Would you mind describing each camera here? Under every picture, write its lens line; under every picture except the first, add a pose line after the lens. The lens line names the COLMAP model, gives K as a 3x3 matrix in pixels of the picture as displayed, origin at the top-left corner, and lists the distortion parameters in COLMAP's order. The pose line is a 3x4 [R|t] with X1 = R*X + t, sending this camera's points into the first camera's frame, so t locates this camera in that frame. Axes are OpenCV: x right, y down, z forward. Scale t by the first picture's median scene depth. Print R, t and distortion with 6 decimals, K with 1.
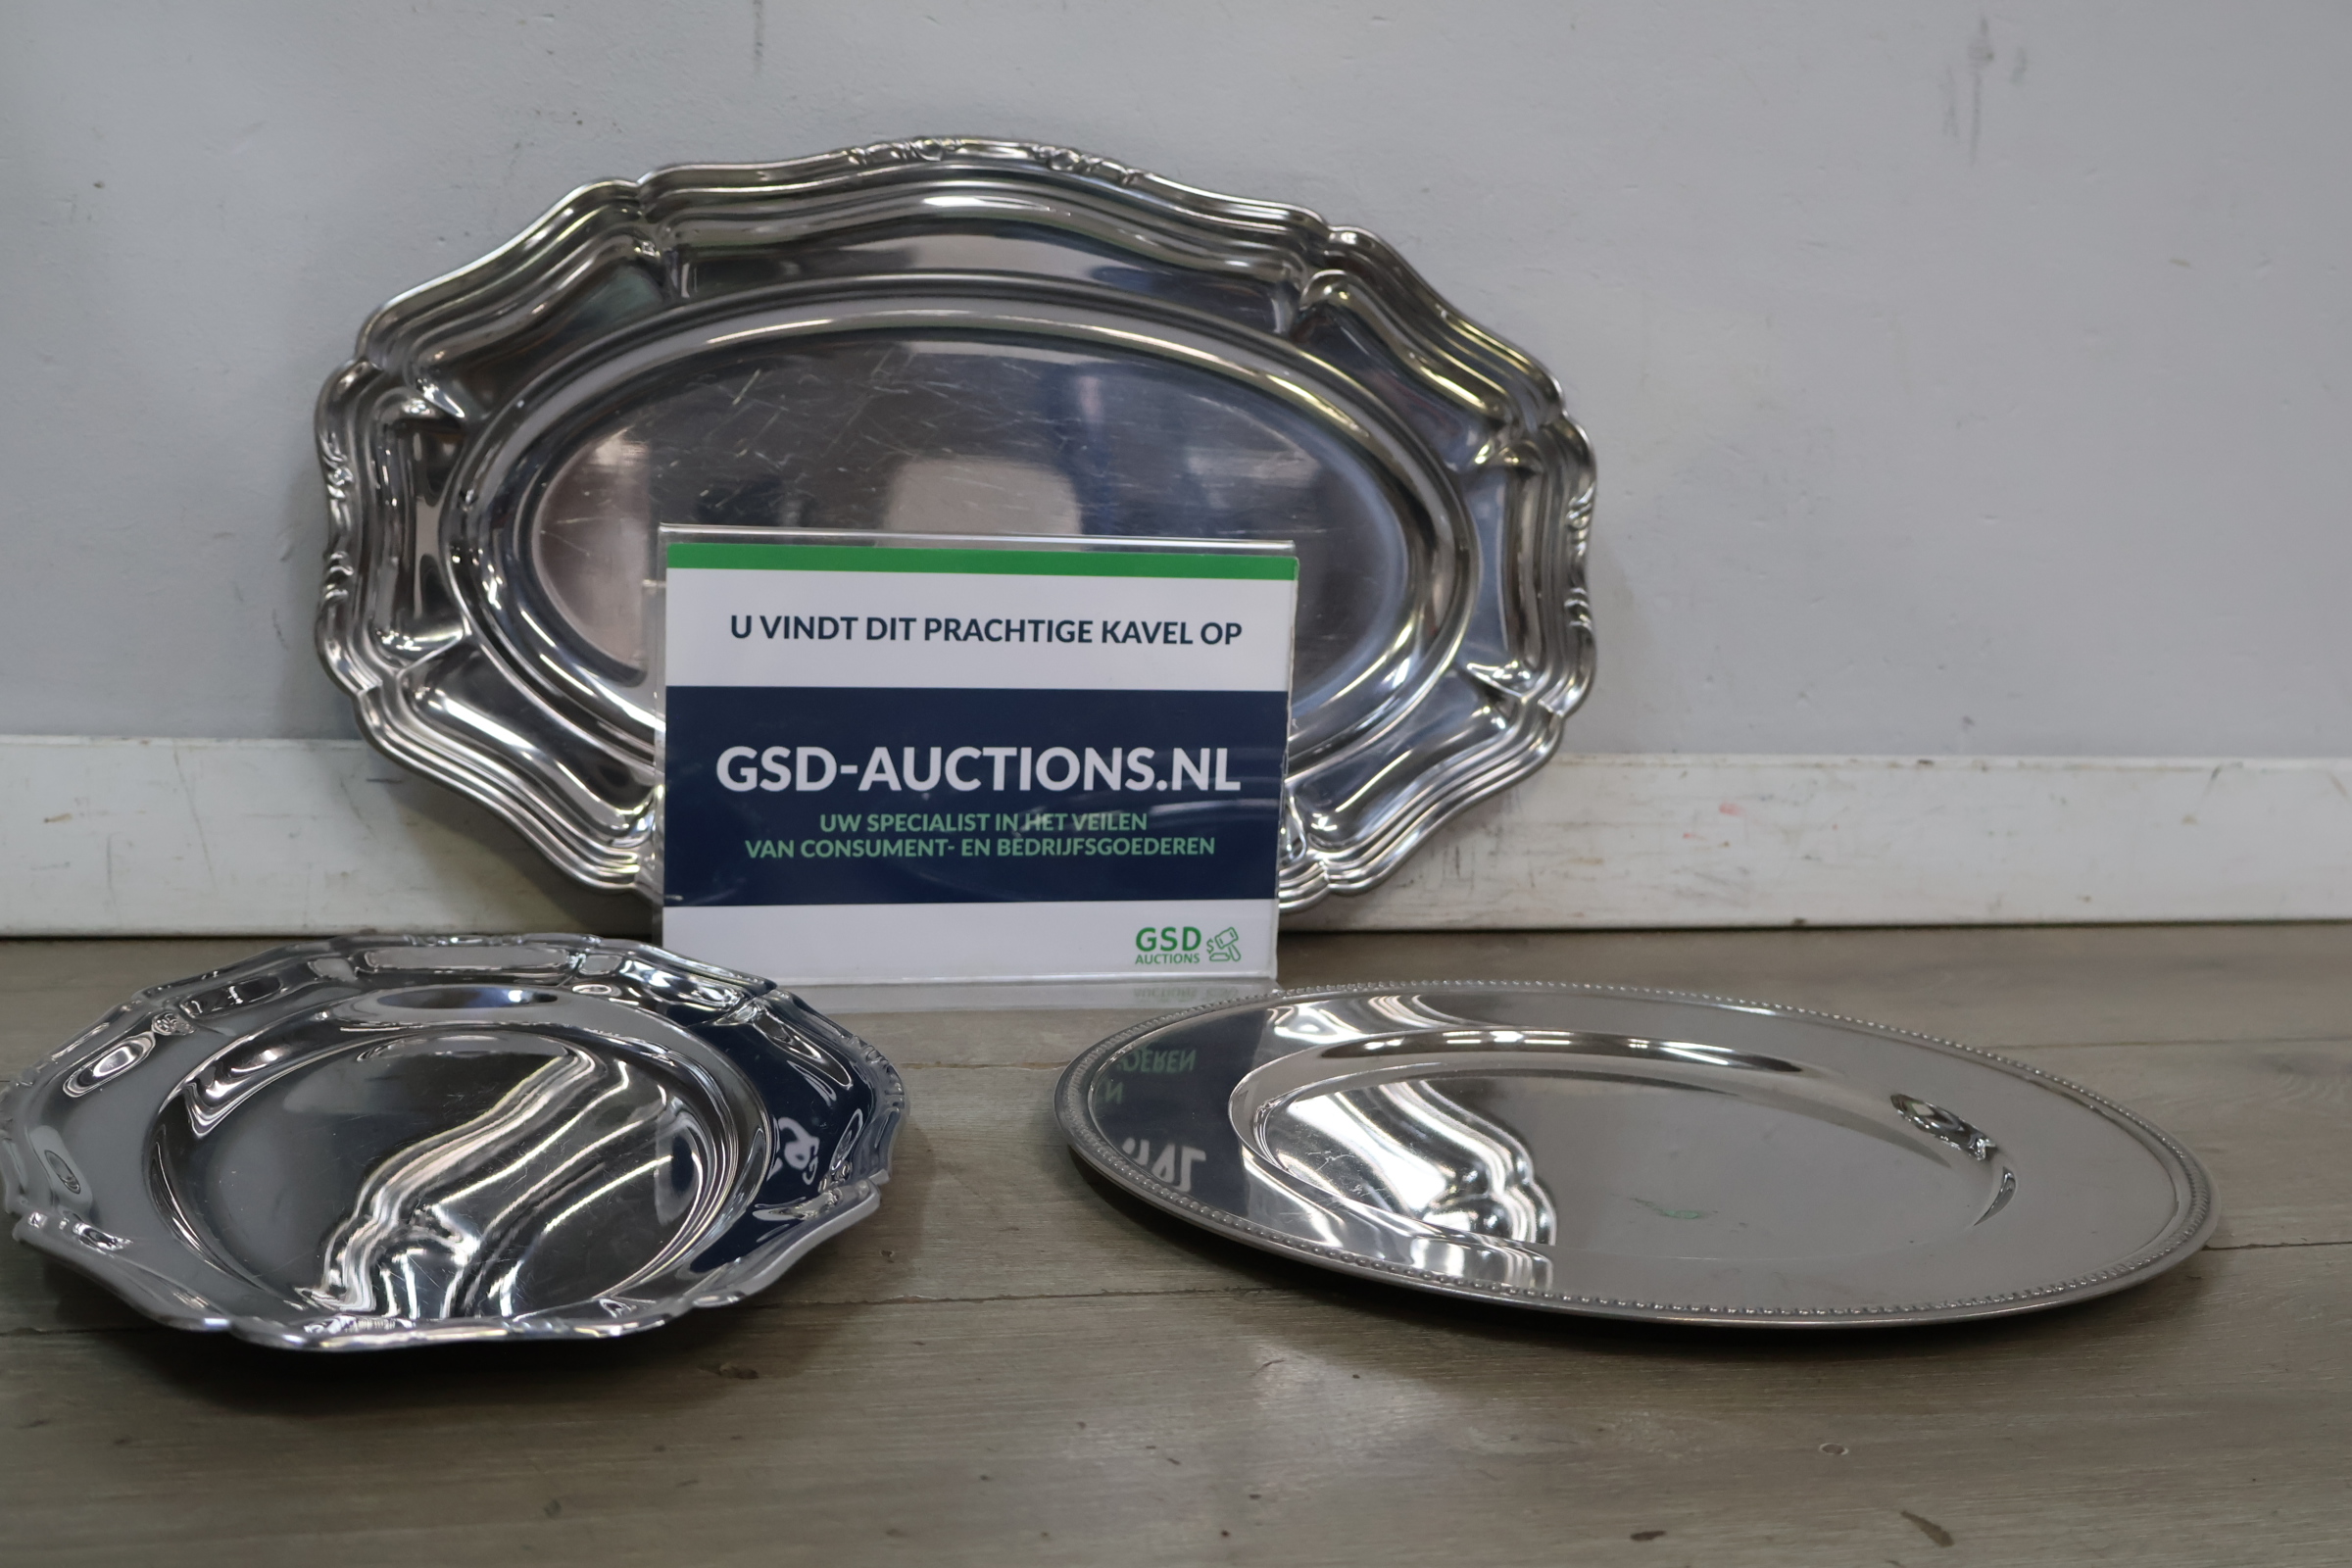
lens RADIAL K [[2550.7, 0, 1161.0], [0, 2550.7, 786.3], [0, 0, 1]] dist [0.010114, 0.000000]
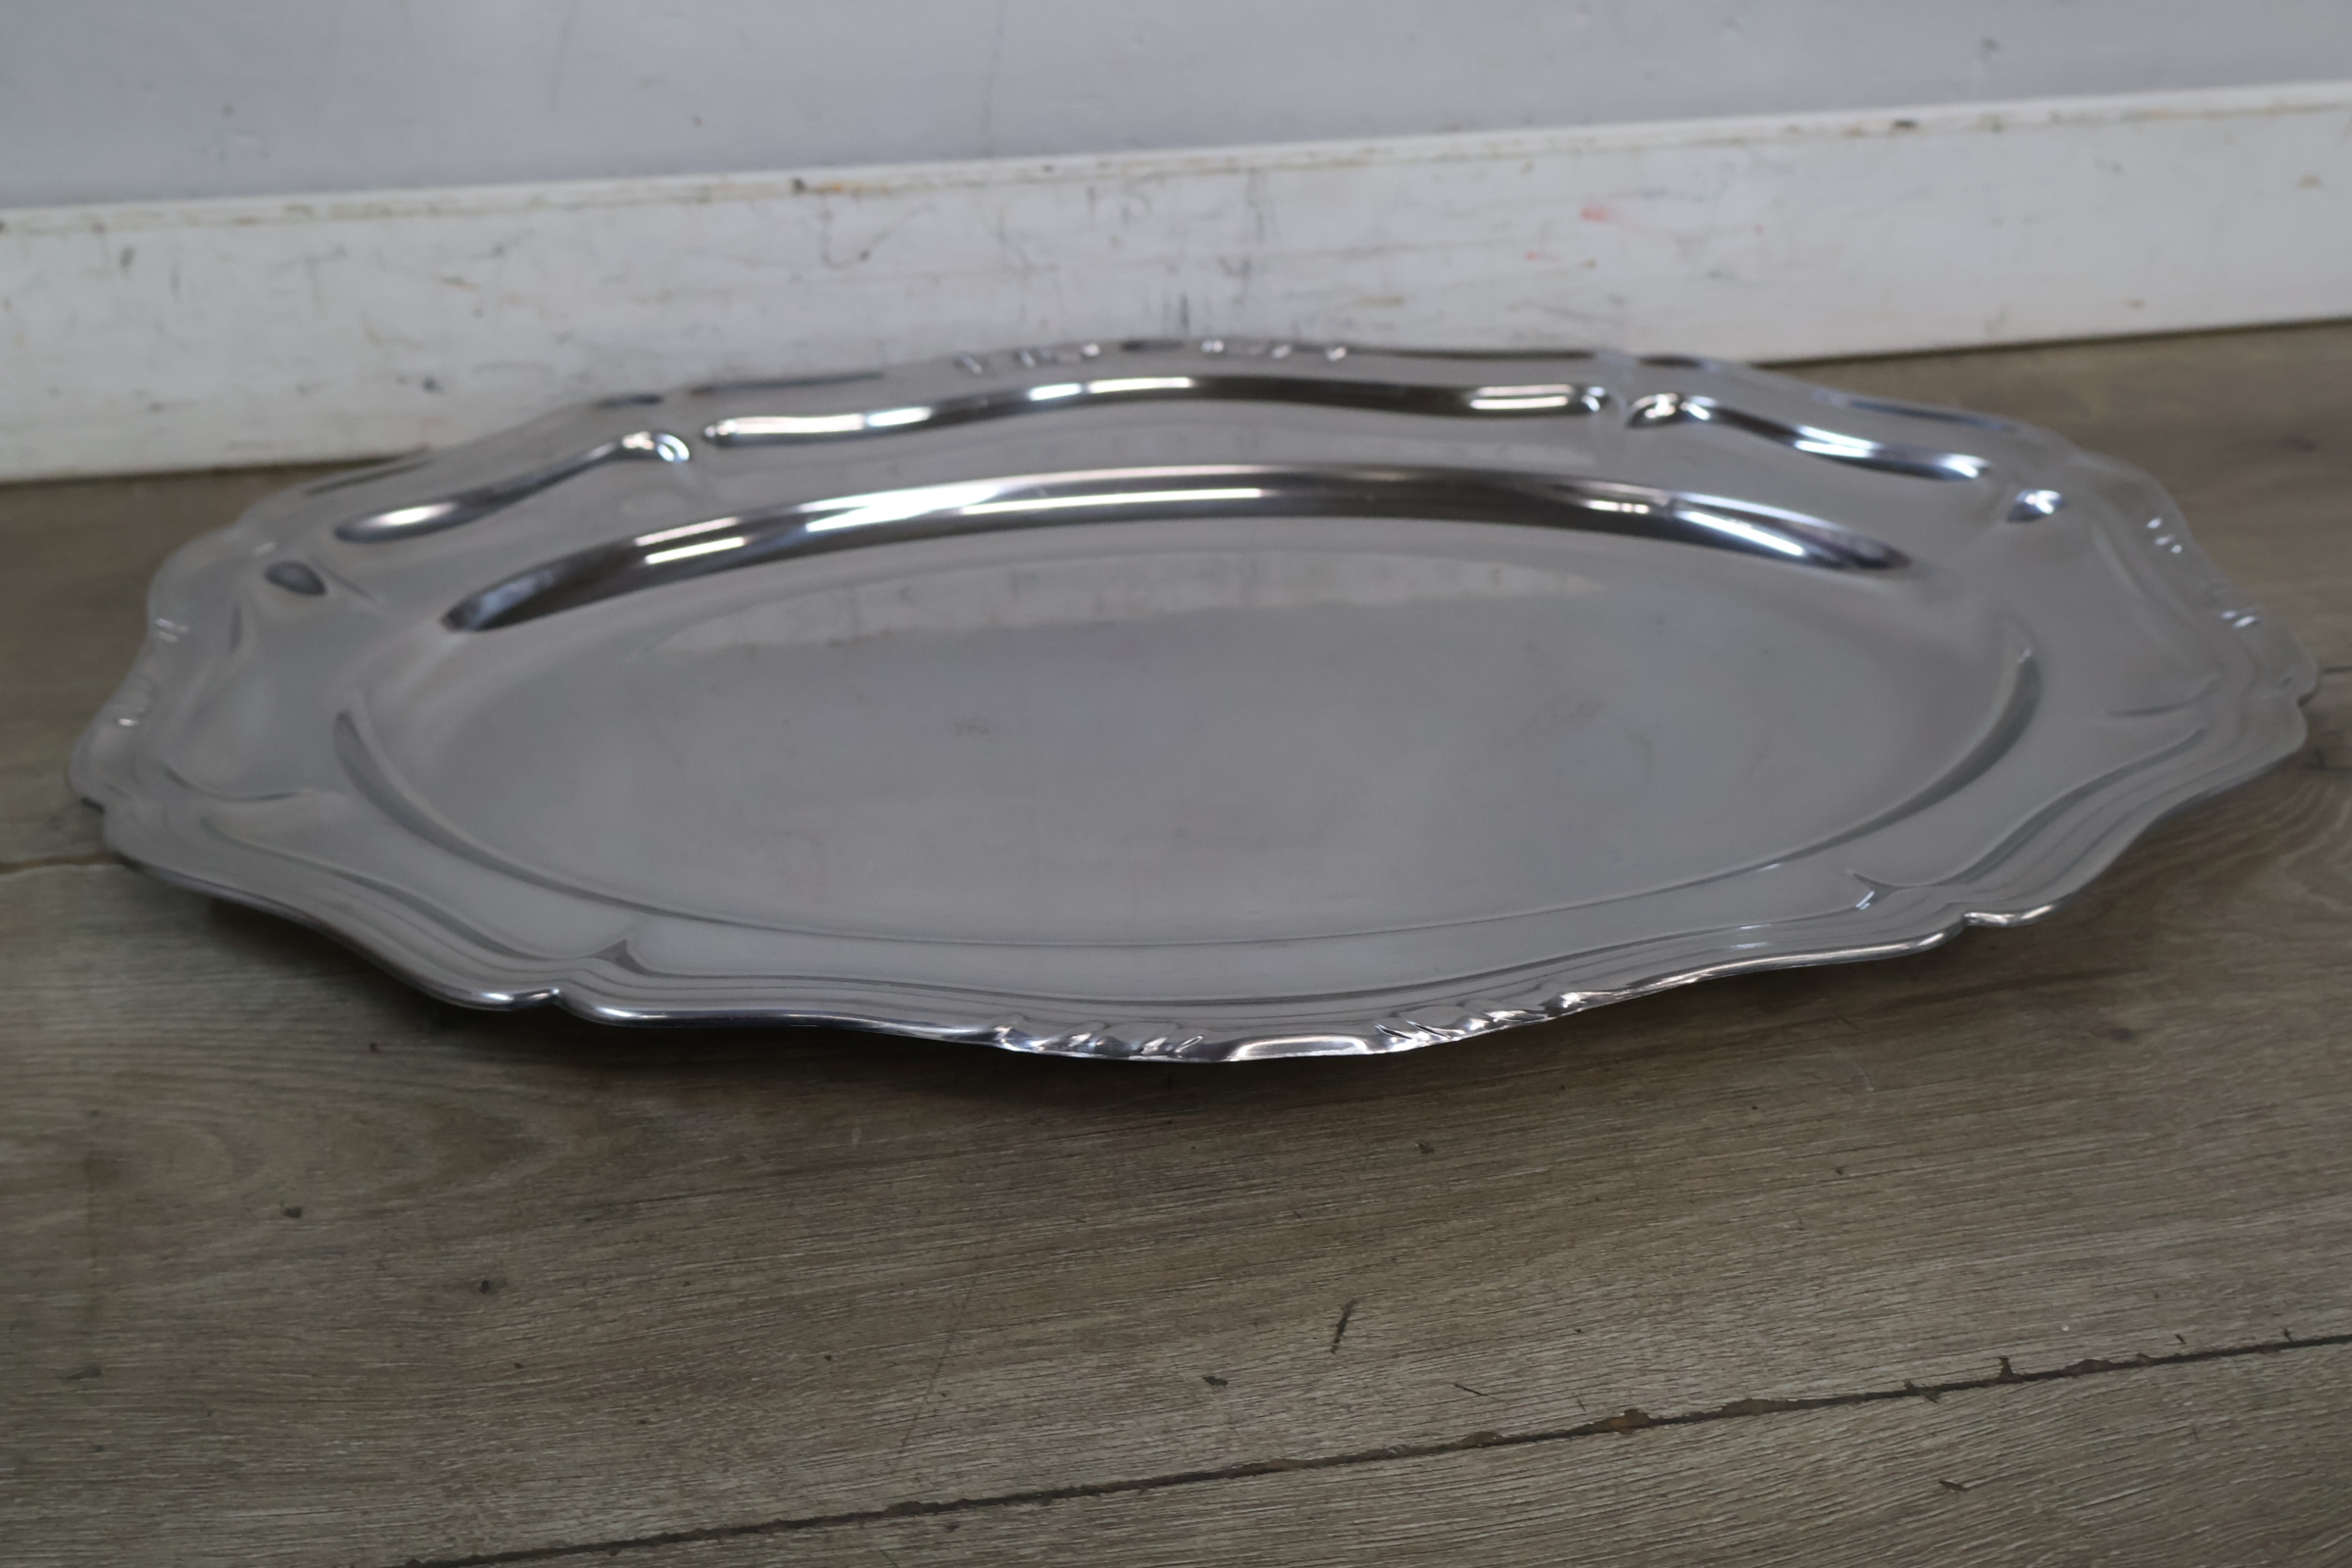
lens RADIAL K [[2550.7, 0, 1185.1], [0, 2550.7, 759.7], [0, 0, 1]] dist [0.010114, 0.000000]
pose [[0.996362, 0.004658, -0.085091, 0.174188], [0.030972, 0.910429, 0.412505, -0.144788], [0.079391, -0.413640, 0.906973, 0.317479]]
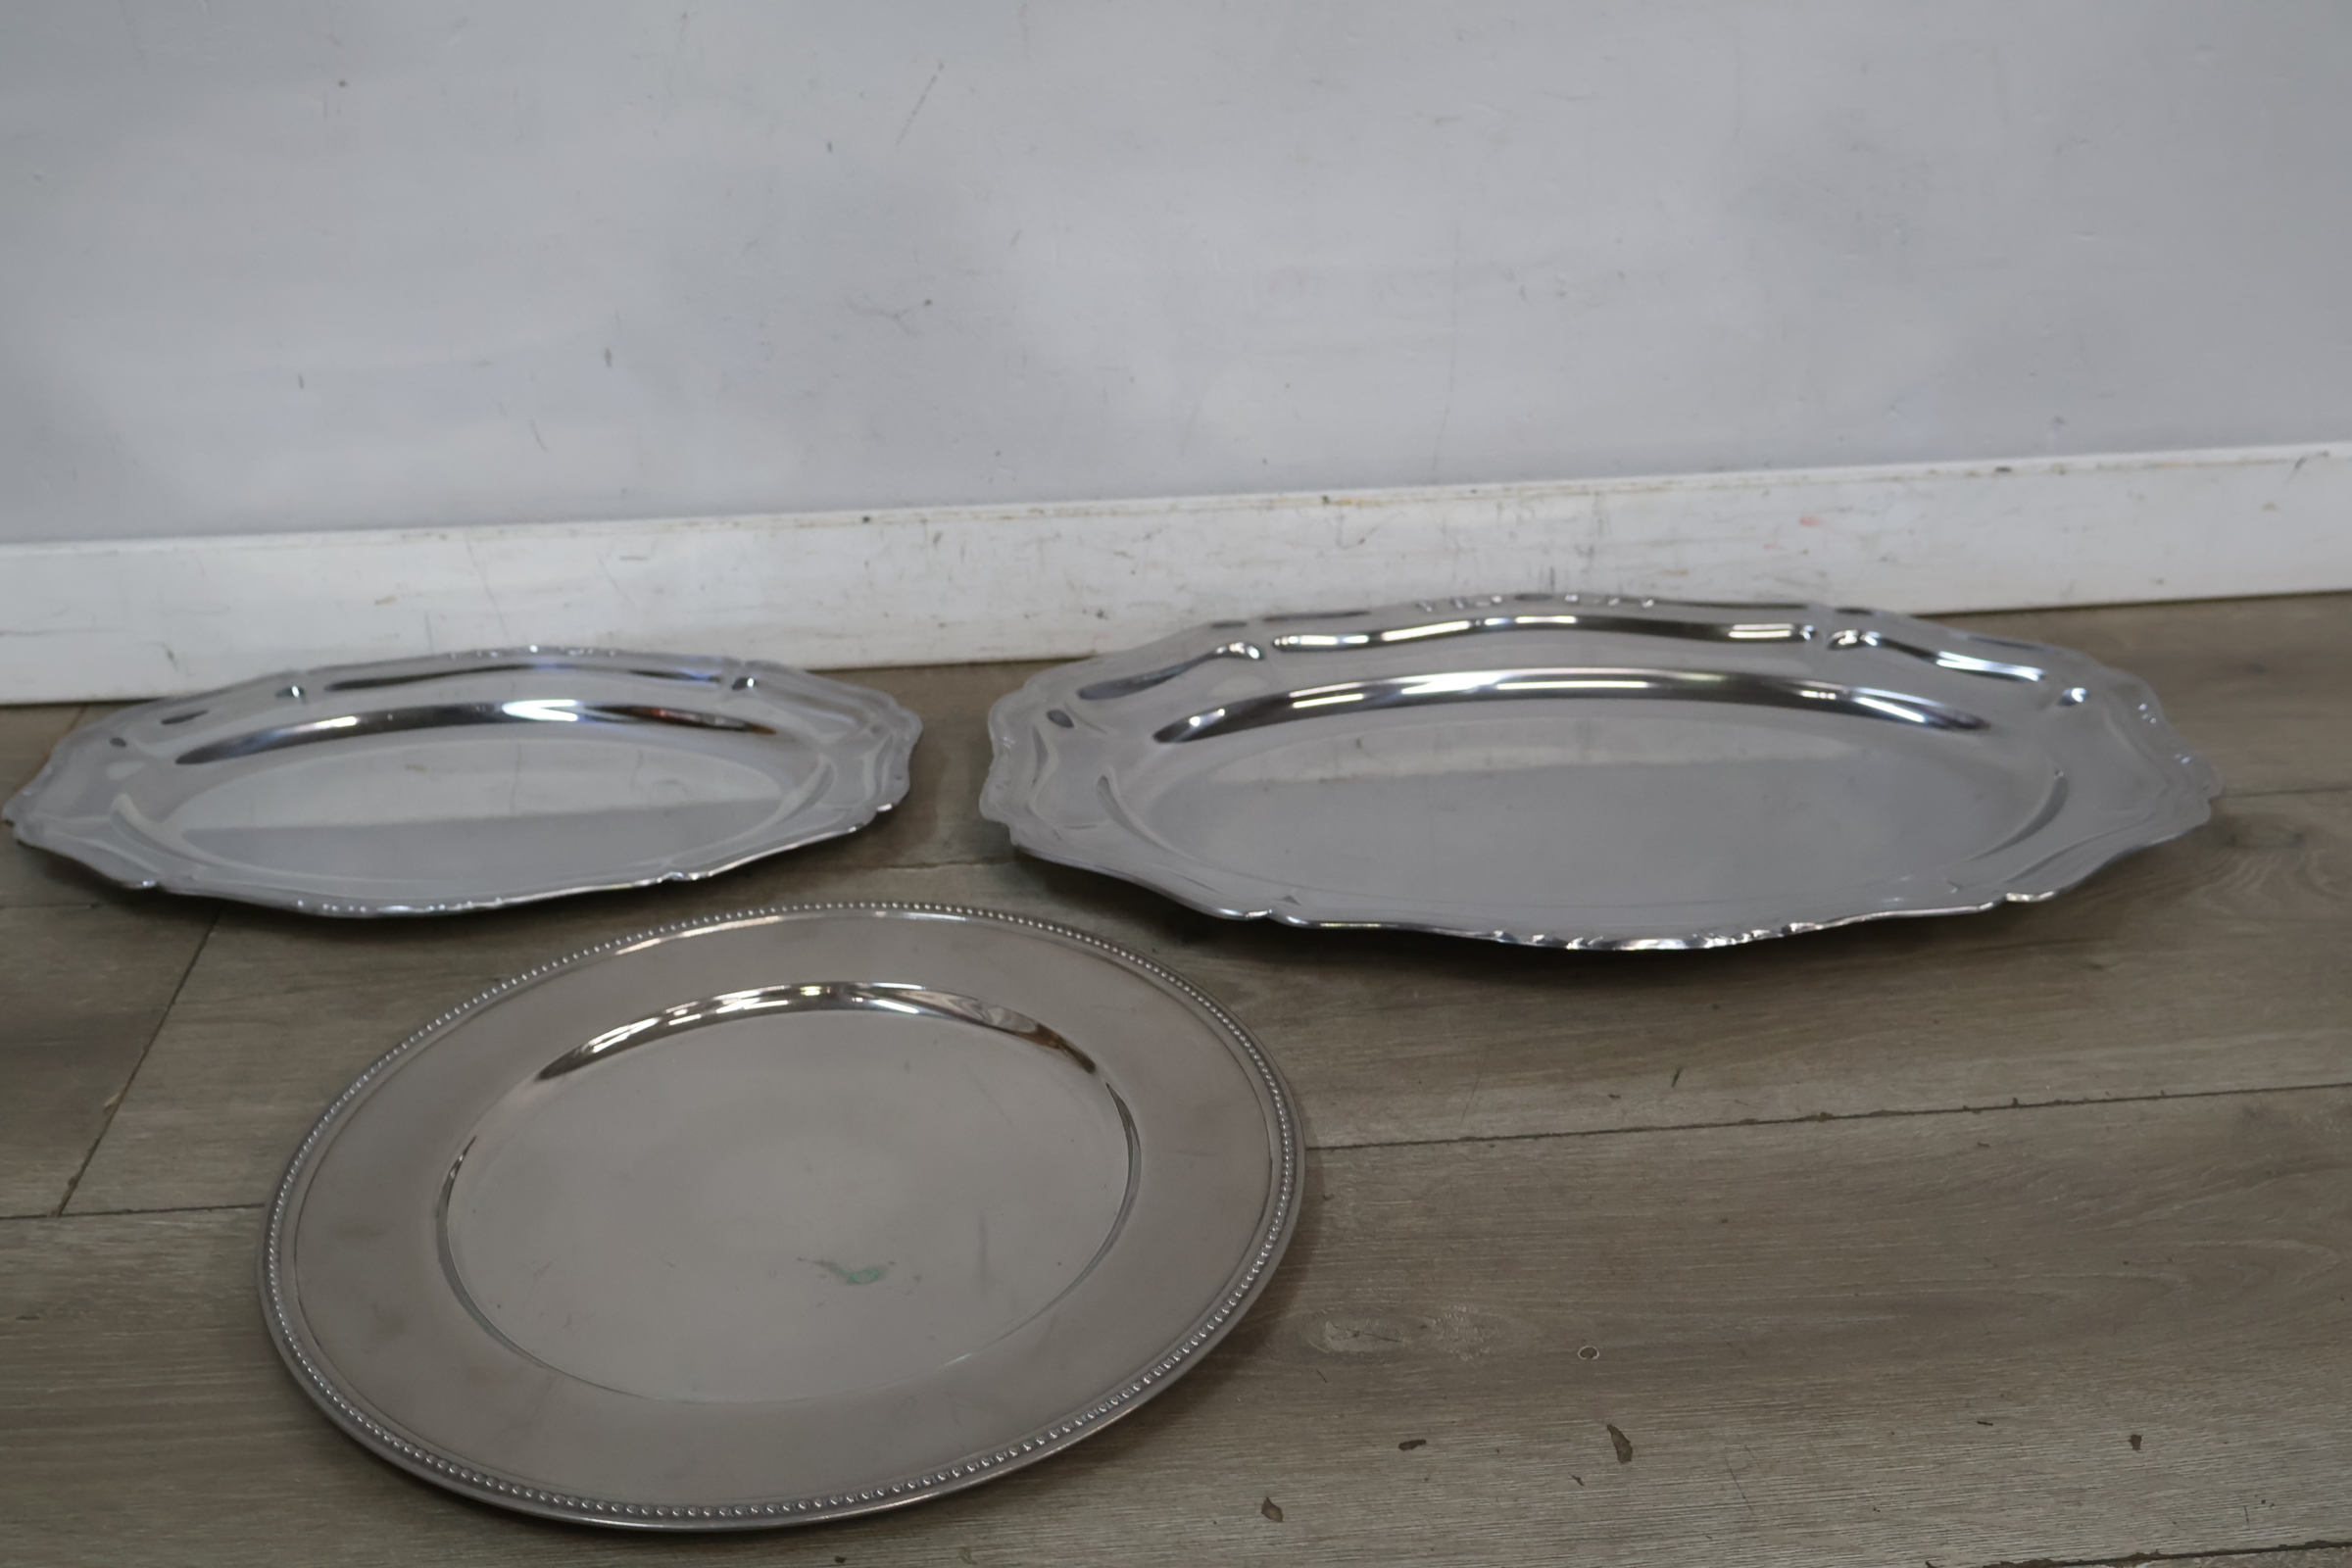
lens RADIAL K [[2550.7, 0, 1177.8], [0, 2550.7, 771.0], [0, 0, 1]] dist [0.010114, 0.000000]
pose [[0.985617, 0.015967, -0.168237, 0.142570], [0.038363, 0.948395, 0.314761, -0.250915], [0.164581, -0.316688, 0.934142, -0.115431]]
